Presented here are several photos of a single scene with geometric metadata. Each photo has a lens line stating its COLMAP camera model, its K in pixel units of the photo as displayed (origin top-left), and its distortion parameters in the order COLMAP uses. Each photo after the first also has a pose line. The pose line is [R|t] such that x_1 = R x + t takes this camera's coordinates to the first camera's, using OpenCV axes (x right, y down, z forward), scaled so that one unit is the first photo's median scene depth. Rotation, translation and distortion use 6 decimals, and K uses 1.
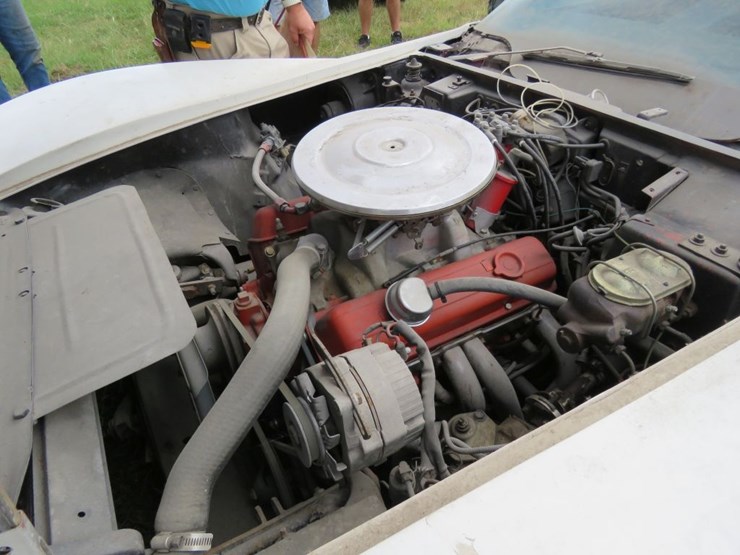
lens RADIAL K [[479.7, 0, 370.0], [0, 479.7, 277.5], [0, 0, 1]] dist [-0.001420, 0.004228]
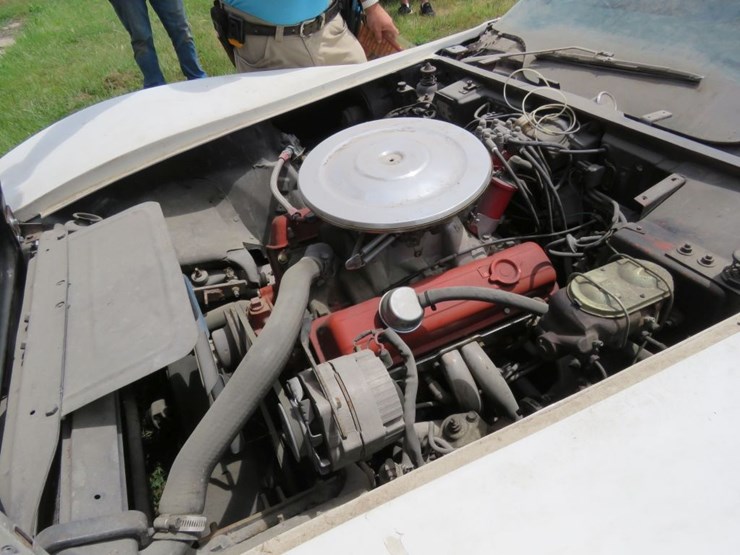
lens RADIAL K [[481.5, 0, 370.0], [0, 481.5, 277.5], [0, 0, 1]] dist [-0.008444, 0.027201]
pose [[0.994893, -0.005158, -0.100805, 0.104049], [0.007594, 0.999688, 0.023805, -0.039982], [0.100651, -0.024448, 0.994621, -0.059065]]
